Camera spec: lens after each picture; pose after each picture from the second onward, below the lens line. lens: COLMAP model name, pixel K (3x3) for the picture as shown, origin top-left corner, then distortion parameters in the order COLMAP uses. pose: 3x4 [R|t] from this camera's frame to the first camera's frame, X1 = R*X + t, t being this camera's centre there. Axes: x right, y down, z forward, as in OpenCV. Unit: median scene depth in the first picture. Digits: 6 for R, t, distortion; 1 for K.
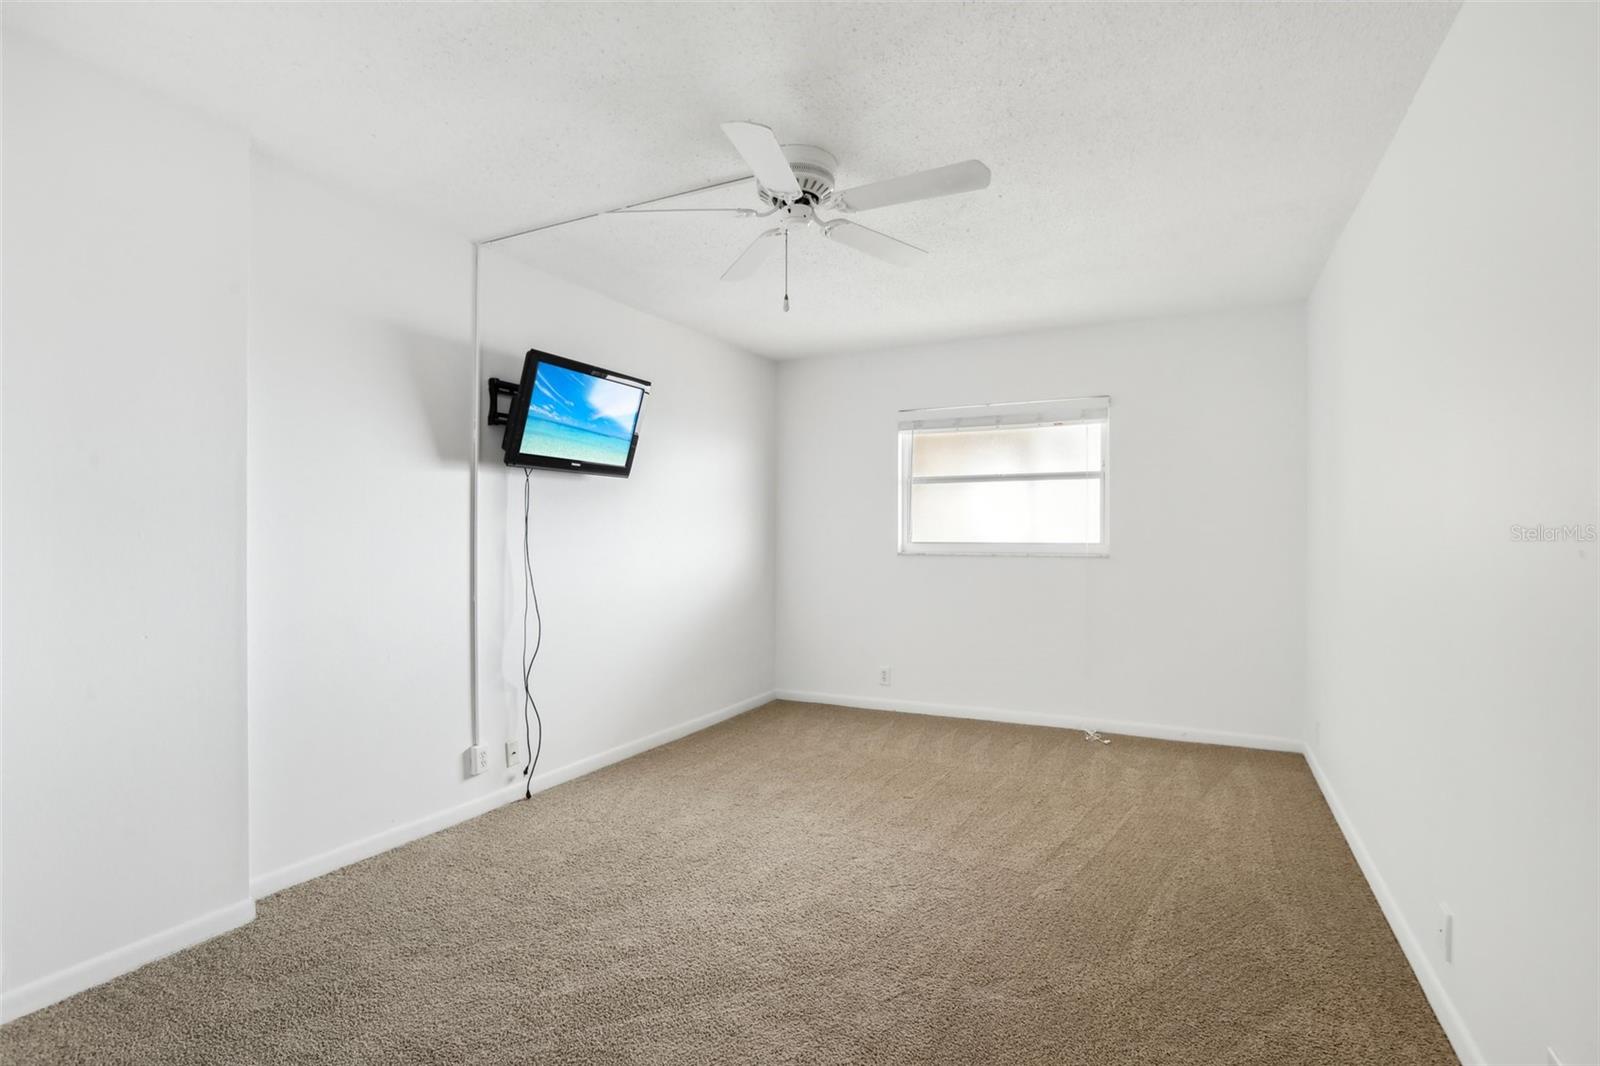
lens RADIAL K [[744.7, 0, 800.0], [0, 744.7, 533.0], [0, 0, 1]] dist [-0.041488, 0.013352]
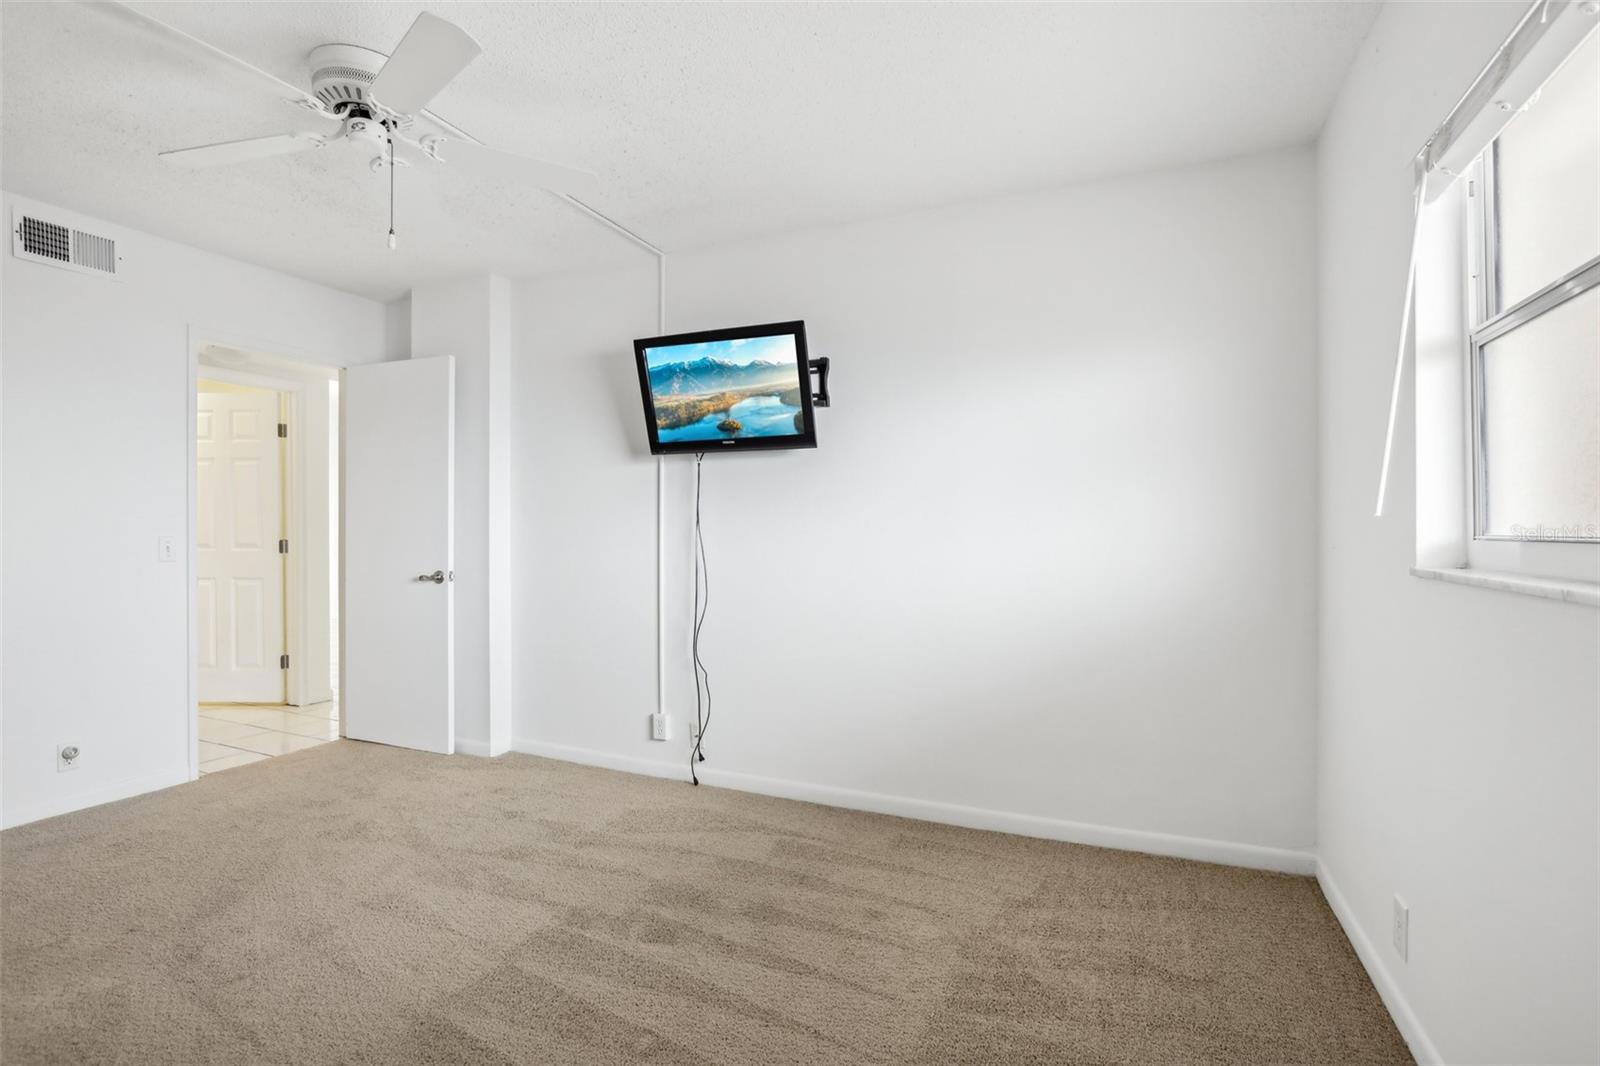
lens RADIAL K [[755.3, 0, 800.7], [0, 755.3, 540.8], [0, 0, 1]] dist [-0.070357, 0.037041]
pose [[0.062713, 0.015506, -0.997911, 0.543424], [0.002232, 0.999875, 0.015677, 0.011289], [0.998029, -0.003210, 0.062671, 0.904258]]
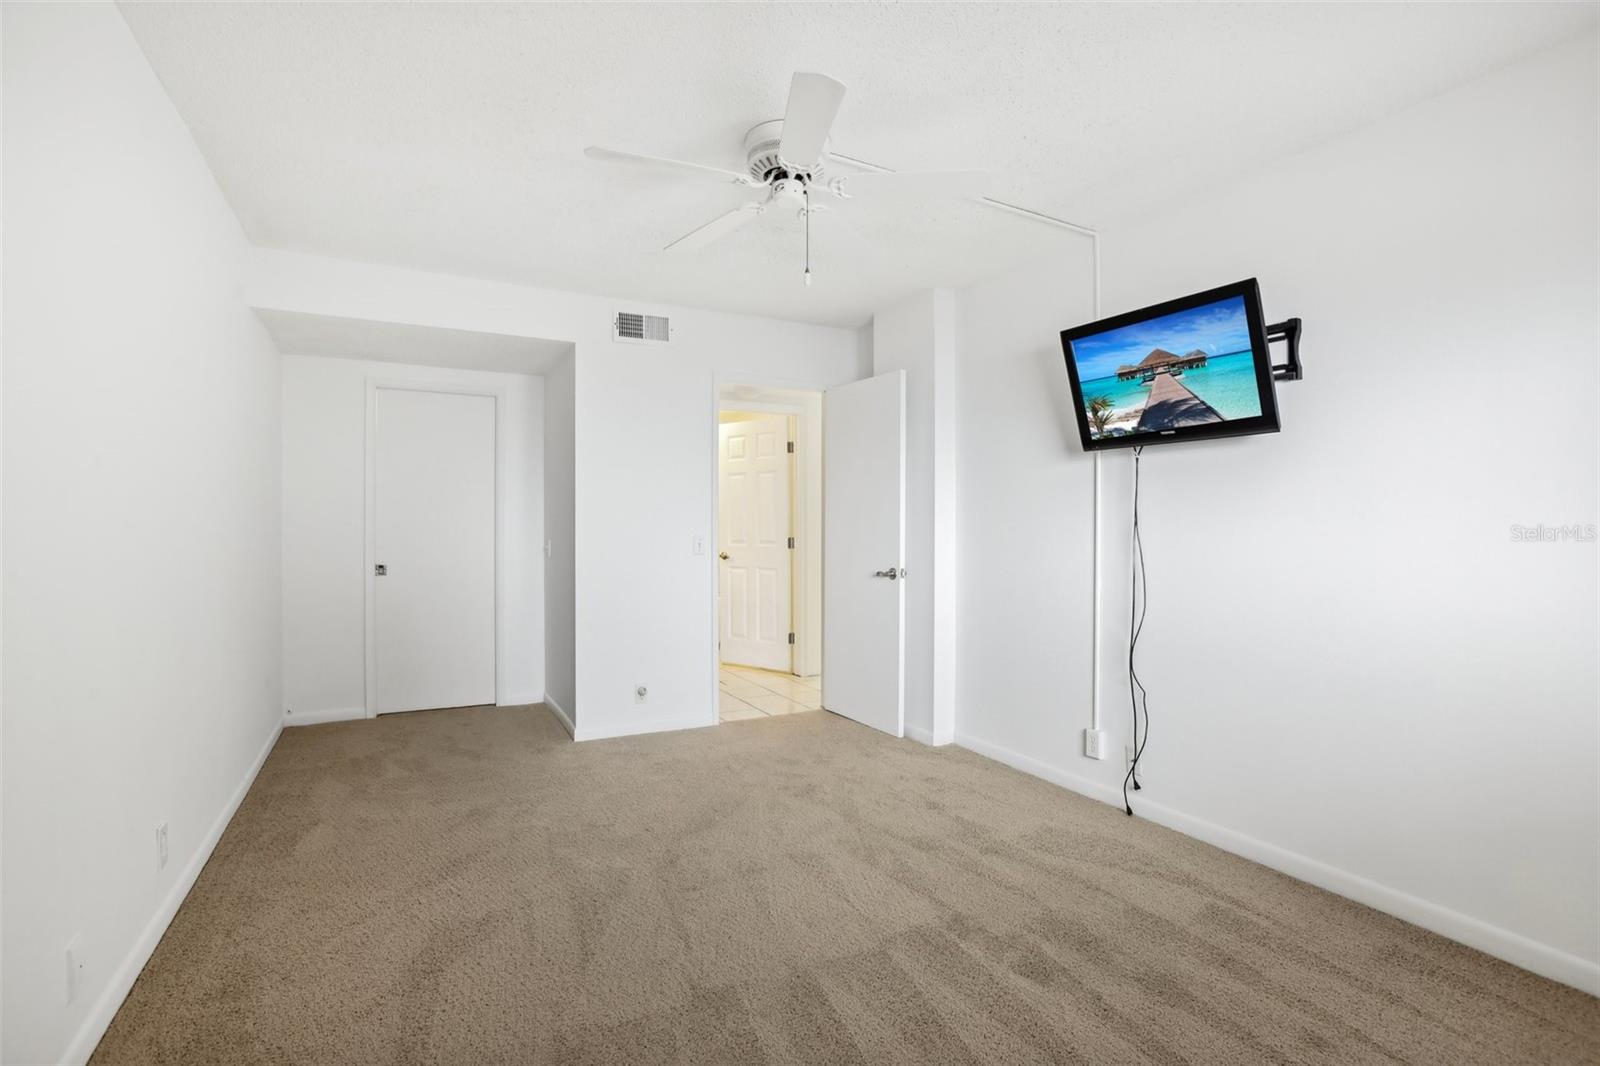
lens RADIAL K [[744.7, 0, 800.0], [0, 744.7, 533.0], [0, 0, 1]] dist [-0.041488, 0.013352]
pose [[-0.559762, 0.008062, -0.828614, 0.500661], [0.003315, 0.999966, 0.007490, 0.006369], [0.828647, 0.001446, -0.559770, 0.979117]]
